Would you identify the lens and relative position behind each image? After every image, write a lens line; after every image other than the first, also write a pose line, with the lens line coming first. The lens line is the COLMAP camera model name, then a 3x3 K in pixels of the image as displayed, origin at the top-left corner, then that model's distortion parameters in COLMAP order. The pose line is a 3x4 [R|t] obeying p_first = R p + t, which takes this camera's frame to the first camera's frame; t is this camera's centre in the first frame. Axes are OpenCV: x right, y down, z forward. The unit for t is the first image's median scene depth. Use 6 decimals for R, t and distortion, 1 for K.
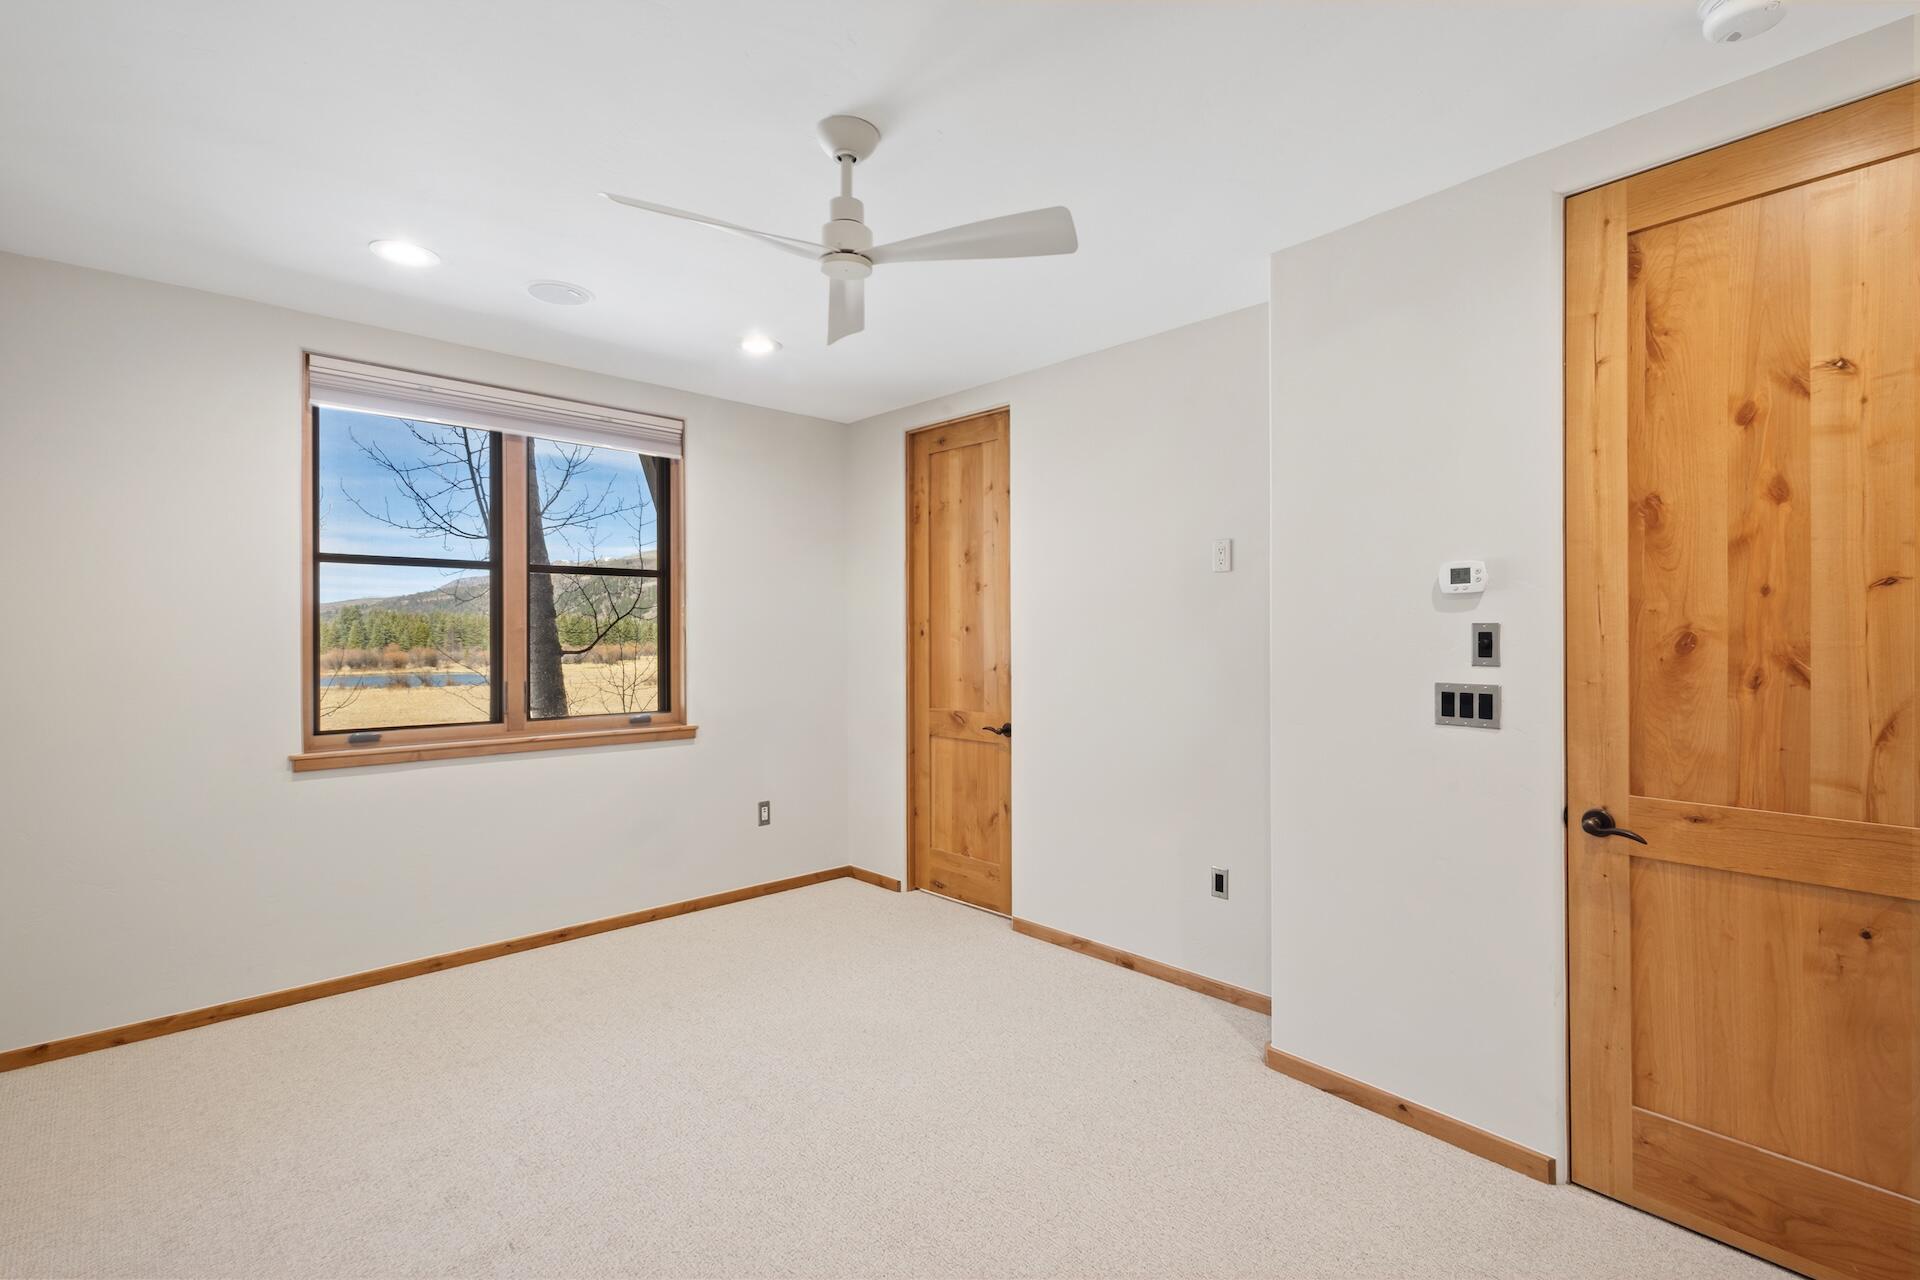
lens RADIAL K [[879.3, 0, 960.0], [0, 879.3, 640.0], [0, 0, 1]] dist [0.001820, -0.000227]
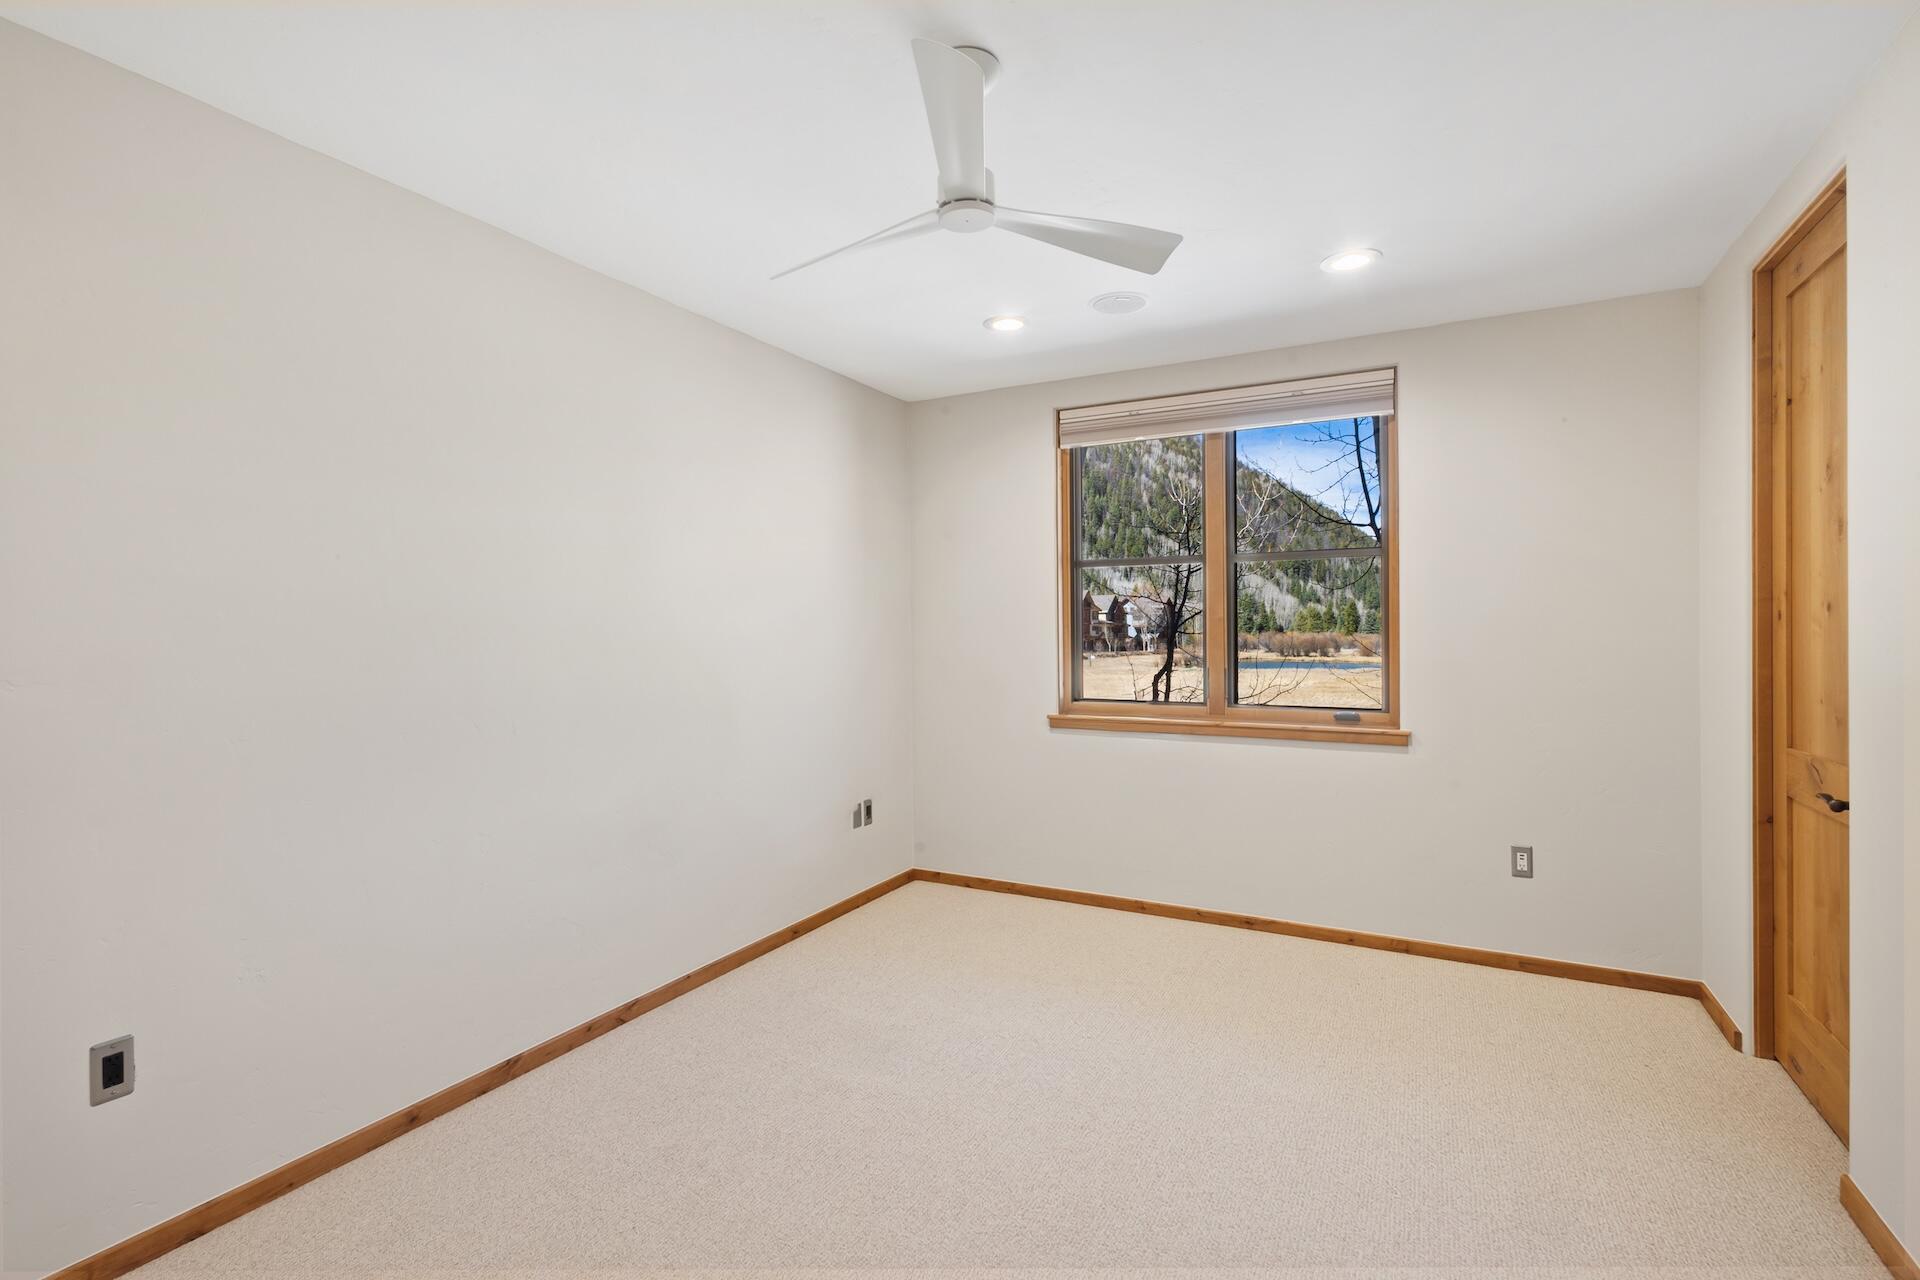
lens RADIAL K [[879.3, 0, 960.0], [0, 879.3, 640.0], [0, 0, 1]] dist [0.001820, -0.000227]
pose [[0.312232, 0.012400, -0.949925, 0.353603], [0.002492, 0.999901, 0.013872, -0.001415], [0.950002, -0.006698, 0.312171, 0.338318]]
